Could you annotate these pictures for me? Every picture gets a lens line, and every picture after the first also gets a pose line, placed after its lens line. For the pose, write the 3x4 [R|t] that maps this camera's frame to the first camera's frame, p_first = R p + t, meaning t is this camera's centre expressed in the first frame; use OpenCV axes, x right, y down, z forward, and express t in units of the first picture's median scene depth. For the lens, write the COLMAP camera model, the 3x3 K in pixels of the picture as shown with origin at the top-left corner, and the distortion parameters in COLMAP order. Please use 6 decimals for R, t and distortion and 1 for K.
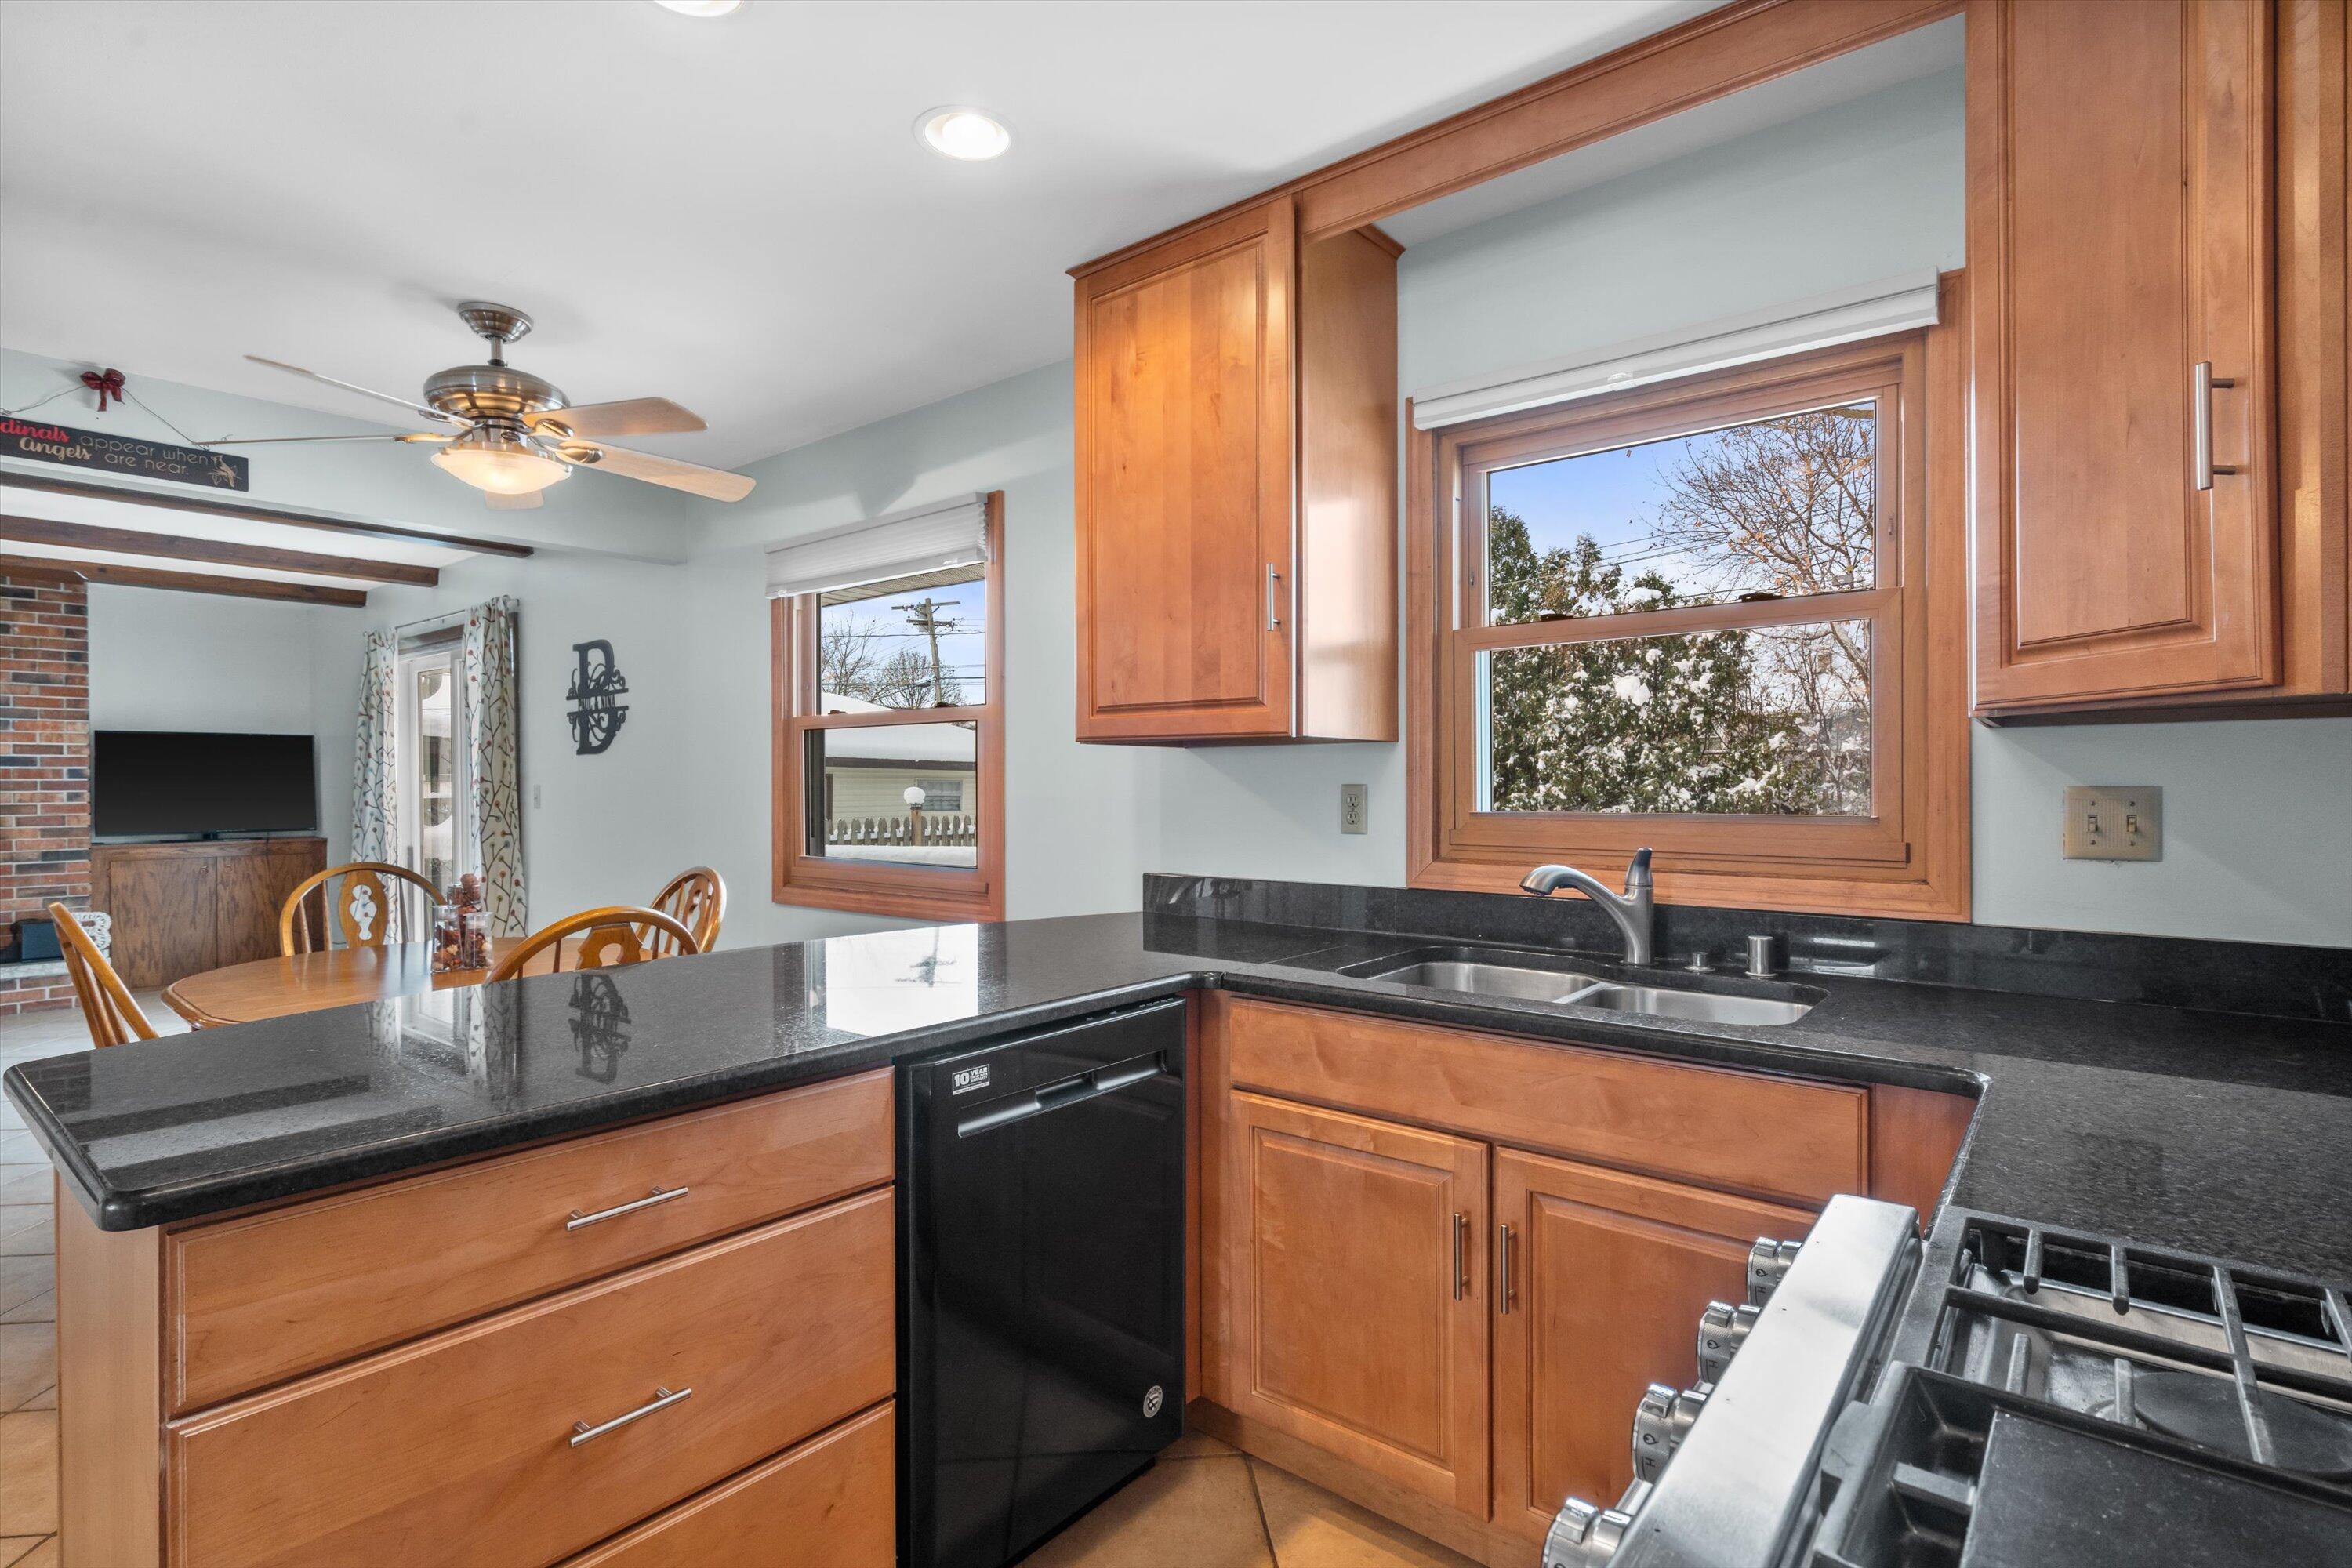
lens RADIAL K [[1139.5, 0, 1176.0], [0, 1139.5, 784.0], [0, 0, 1]] dist [0.001891, 0.000648]
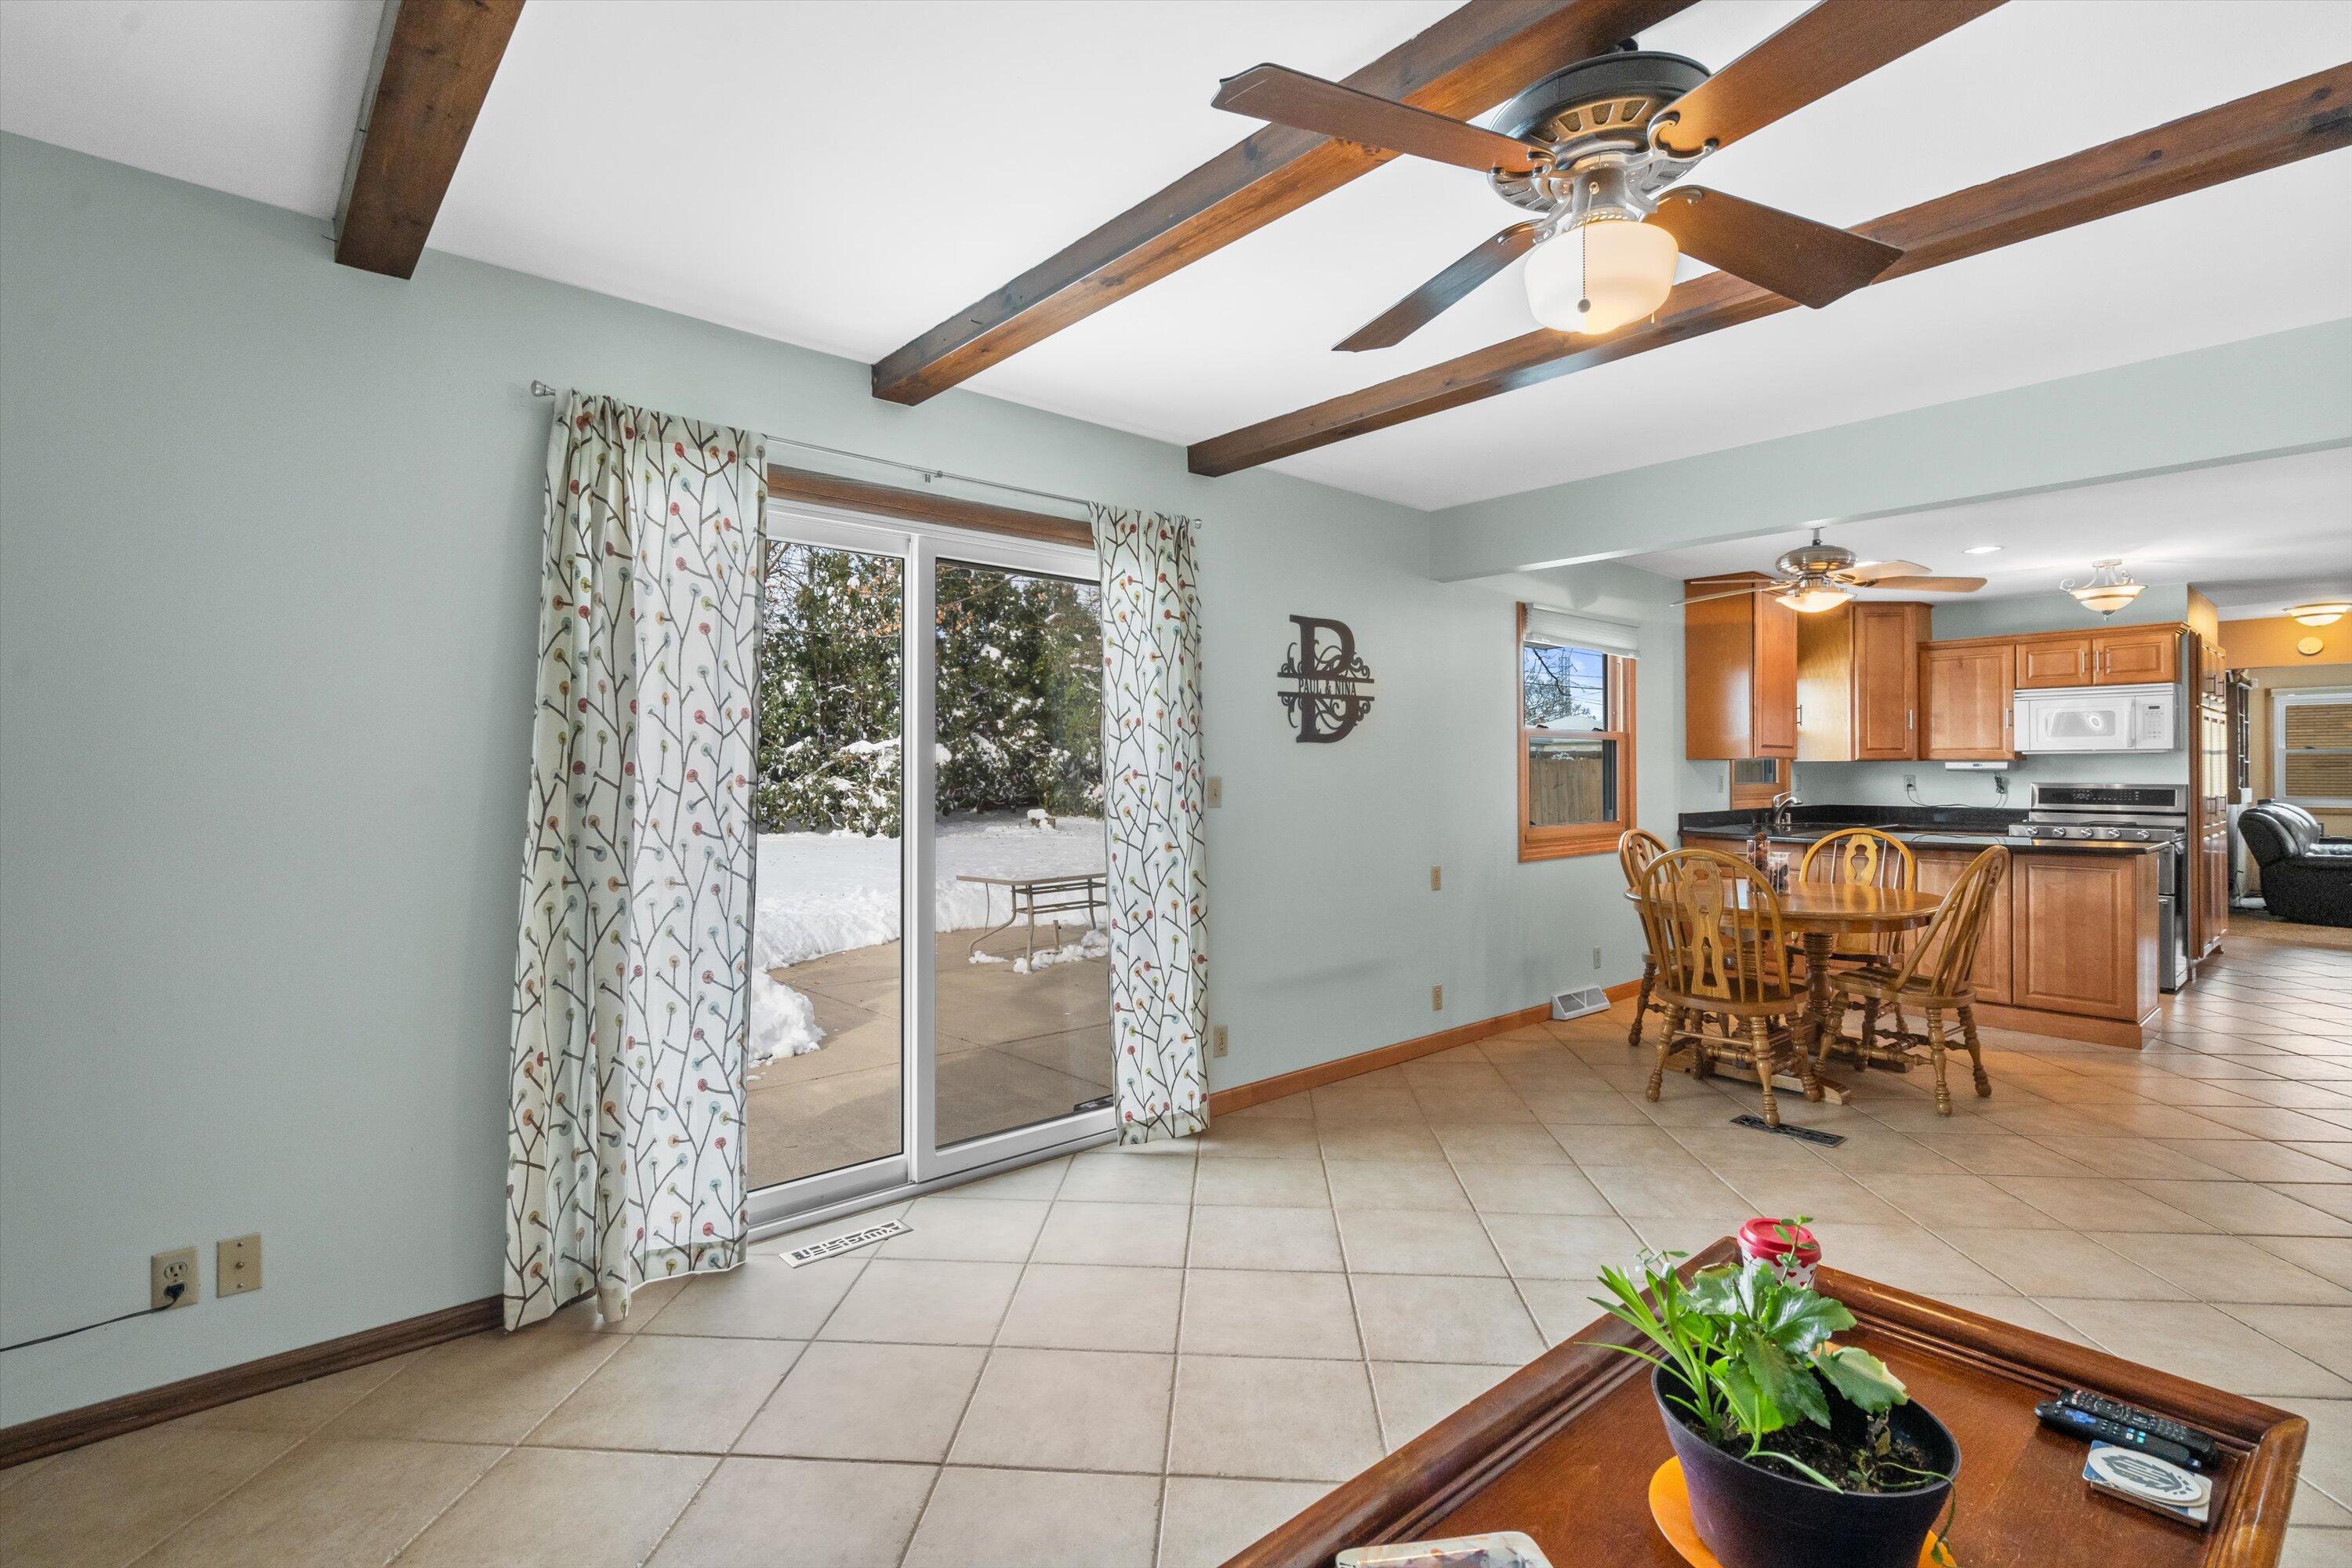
lens RADIAL K [[1097.7, 0, 1168.4], [0, 1097.7, 765.4], [0, 0, 1]] dist [0.001608, 0.000216]
pose [[0.157630, 0.009986, 0.987448, -2.704952], [0.002824, 0.999940, -0.010564, 0.001723], [-0.987494, 0.004454, 0.157593, 1.904683]]
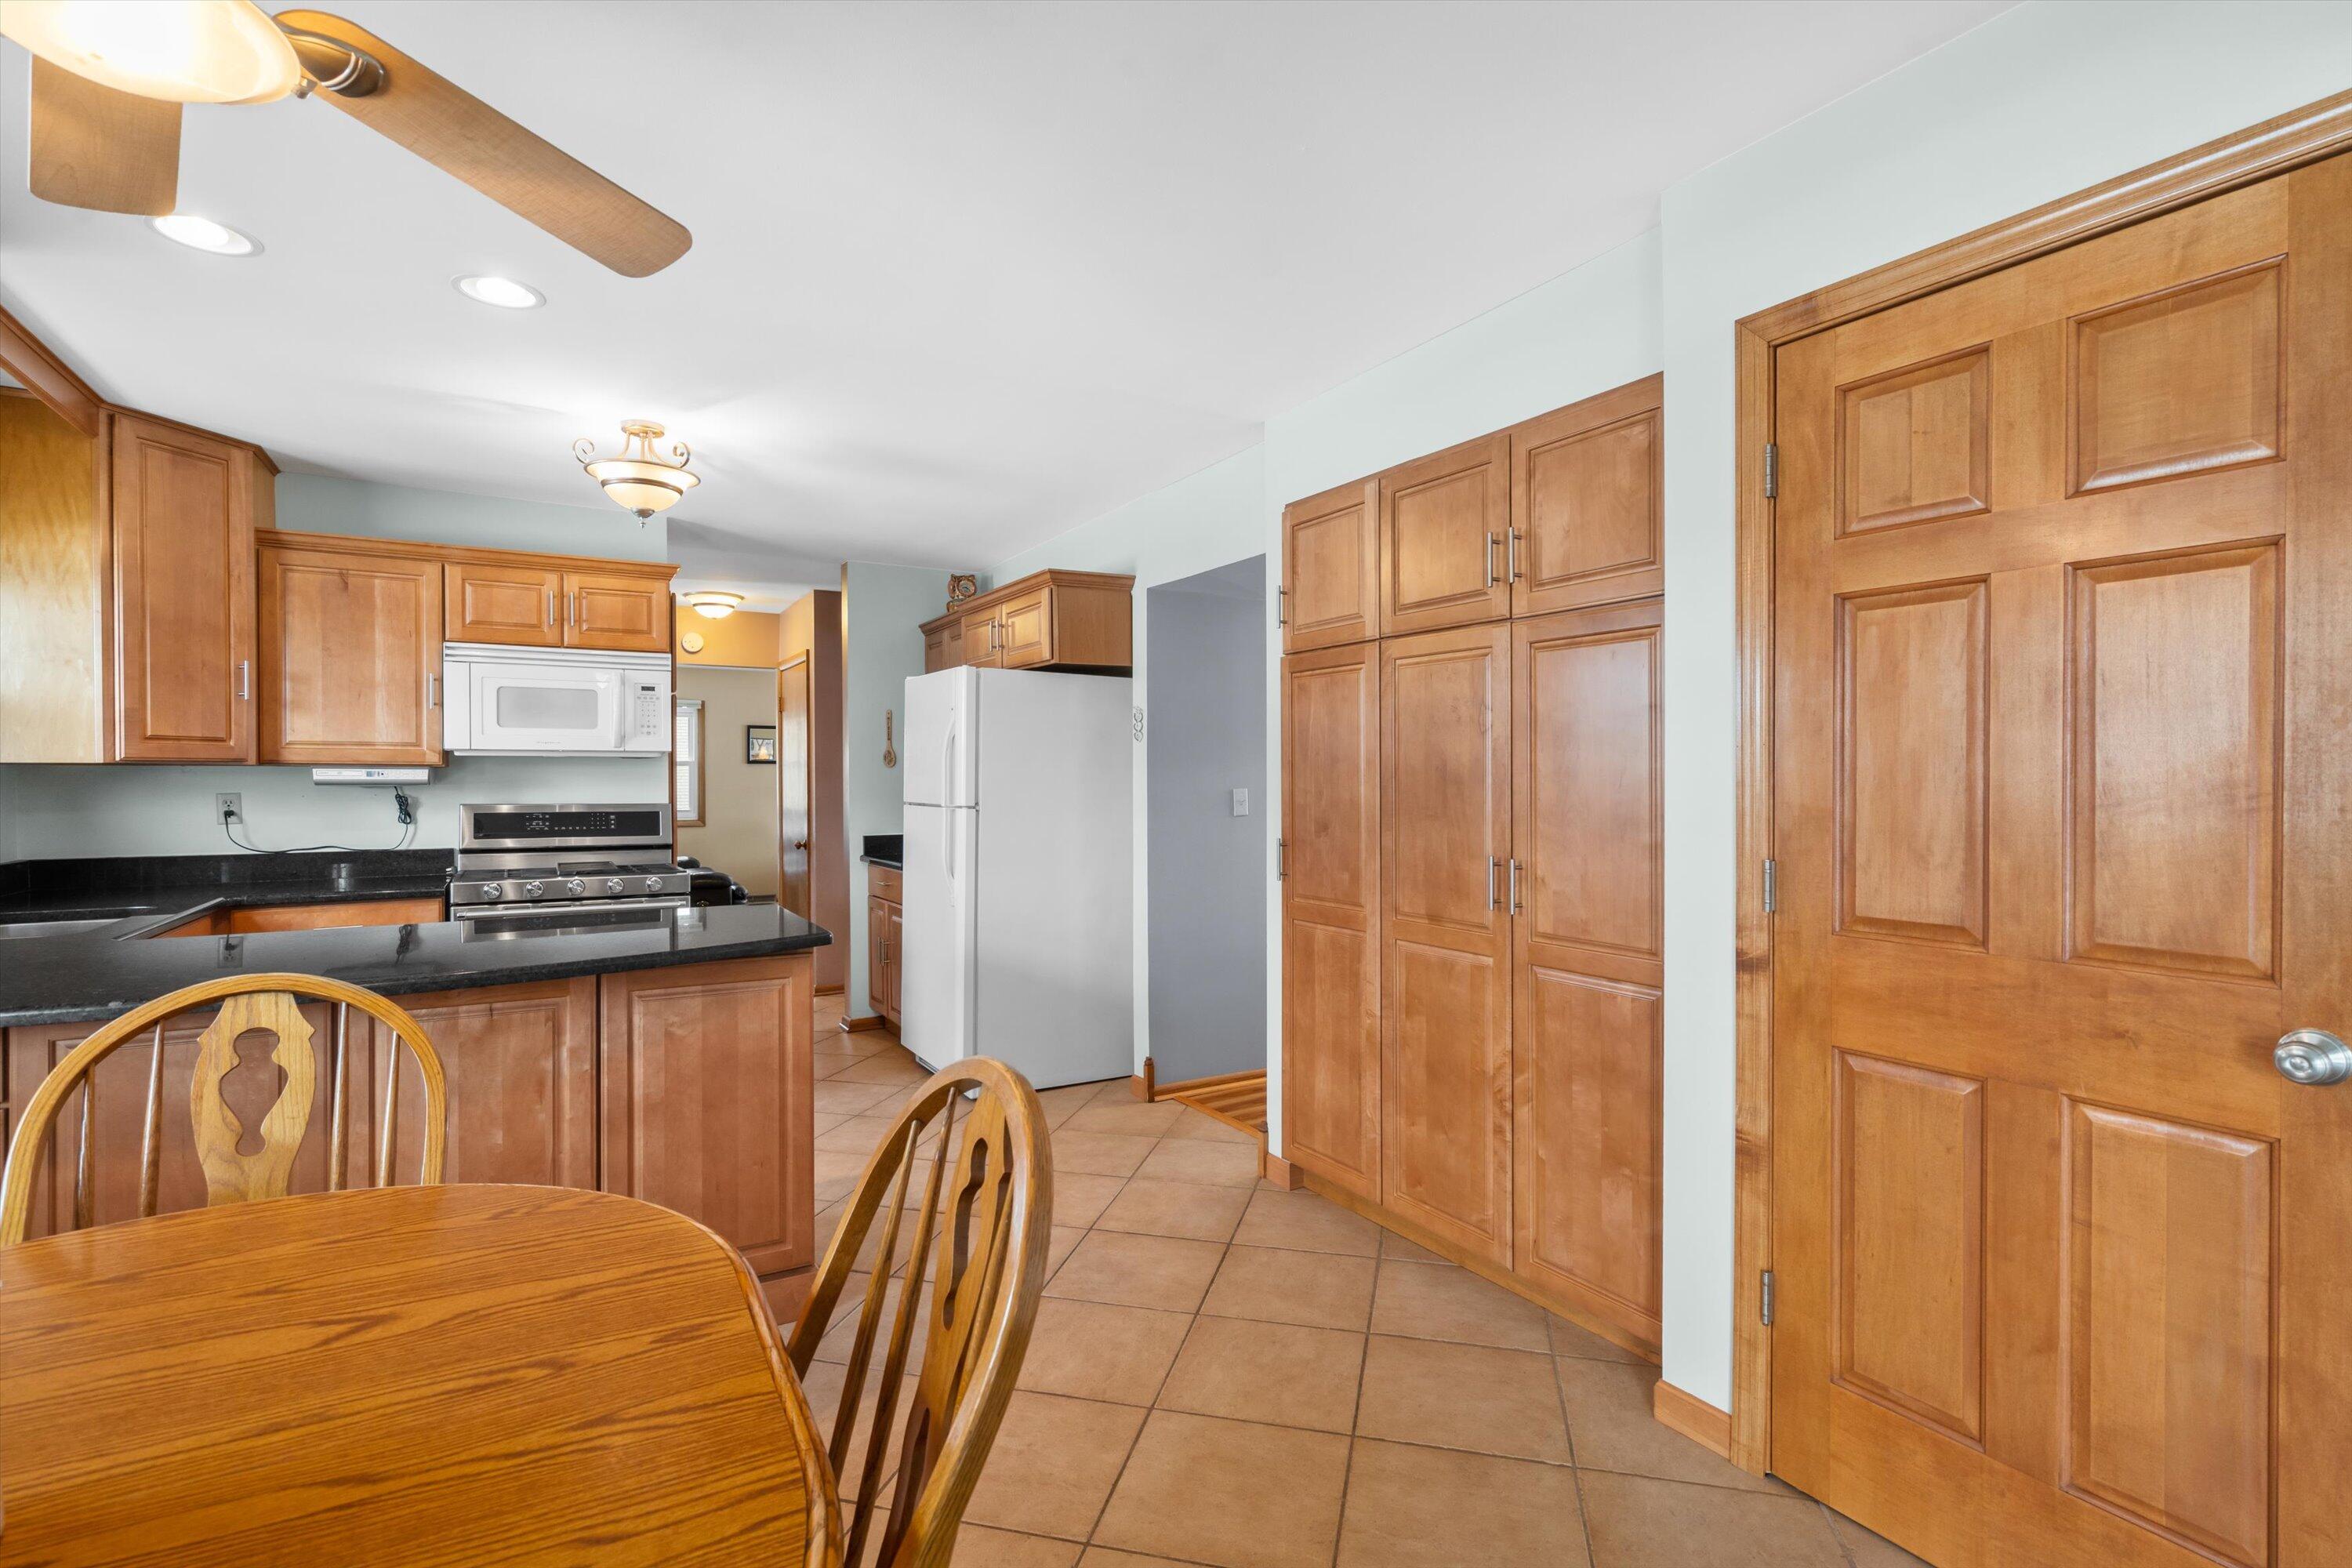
lens RADIAL K [[1085.9, 0, 1176.0], [0, 1085.9, 784.0], [0, 0, 1]] dist [-0.002932, -0.000191]
pose [[-0.940062, 0.007390, 0.340922, -1.180625], [0.008073, 0.999967, 0.000586, -0.000505], [-0.340907, 0.003304, -0.940091, 1.348839]]
